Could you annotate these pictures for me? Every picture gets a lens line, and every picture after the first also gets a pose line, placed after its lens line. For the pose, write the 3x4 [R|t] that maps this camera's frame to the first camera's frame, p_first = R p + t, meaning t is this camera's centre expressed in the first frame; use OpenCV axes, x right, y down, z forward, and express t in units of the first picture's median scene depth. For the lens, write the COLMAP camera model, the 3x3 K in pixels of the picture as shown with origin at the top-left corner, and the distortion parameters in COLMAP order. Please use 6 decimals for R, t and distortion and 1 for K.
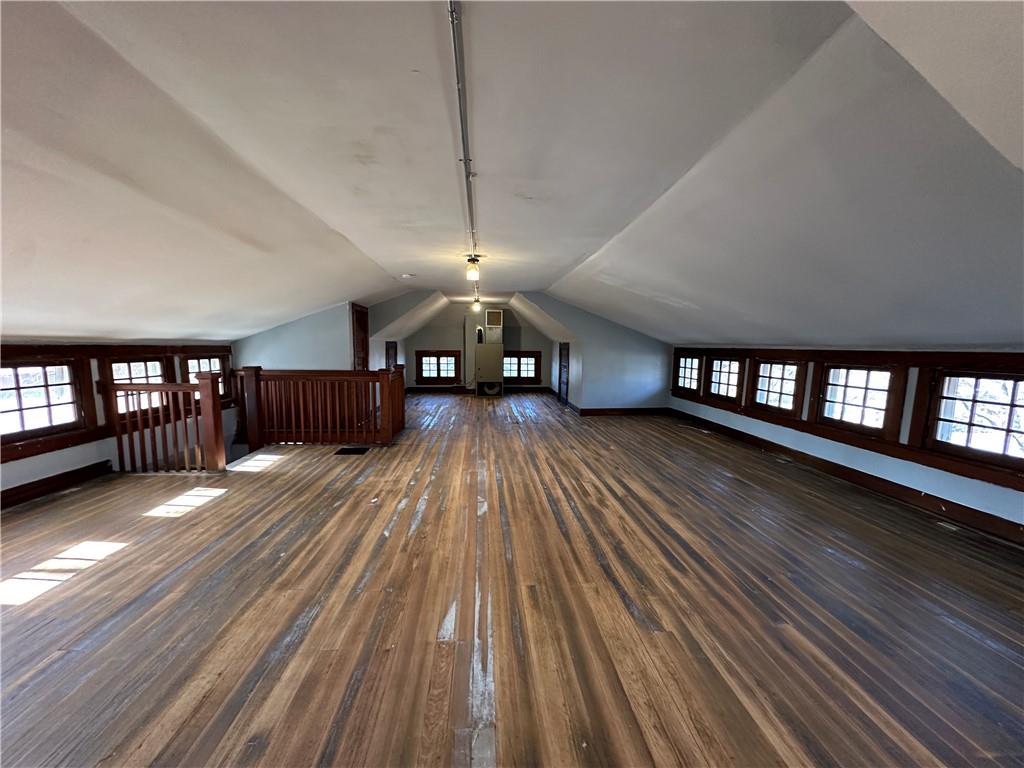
lens RADIAL K [[414.2, 0, 512.0], [0, 414.2, 388.7], [0, 0, 1]] dist [0.001814, 0.000540]
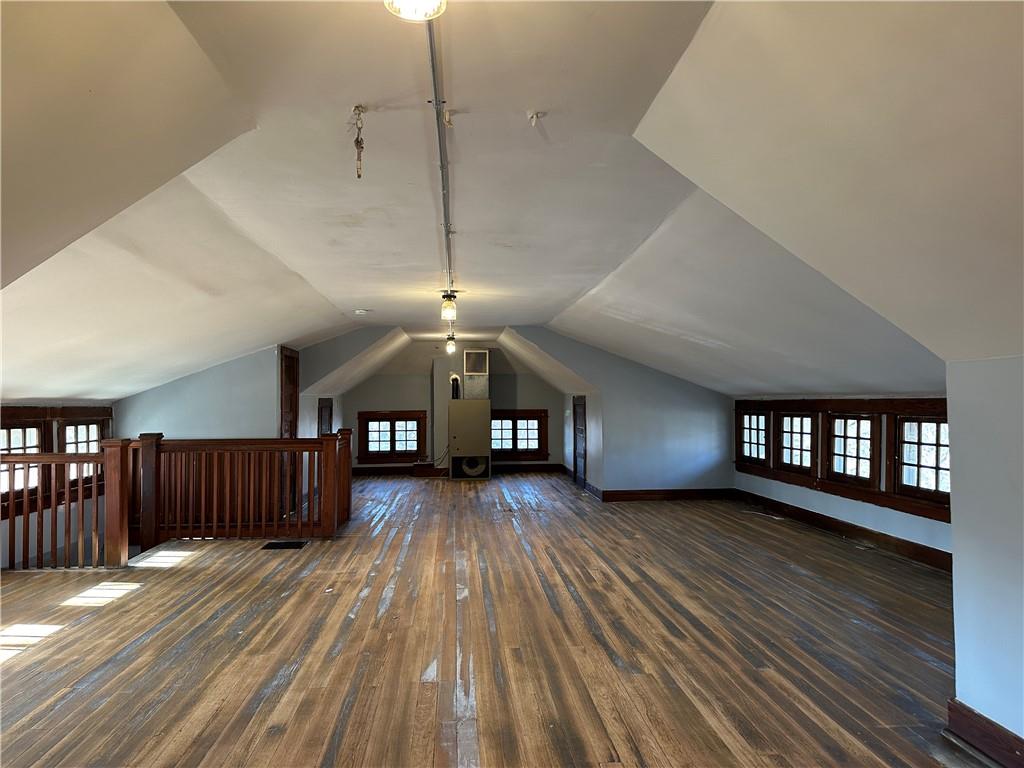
lens RADIAL K [[725.3, 0, 508.3], [0, 725.3, 369.9], [0, 0, 1]] dist [0.042296, -0.050545]
pose [[0.999879, -0.015538, -0.000380, 0.026867], [0.015302, 0.988387, -0.151185, 0.065500], [0.002724, 0.151161, 0.988505, -0.491912]]
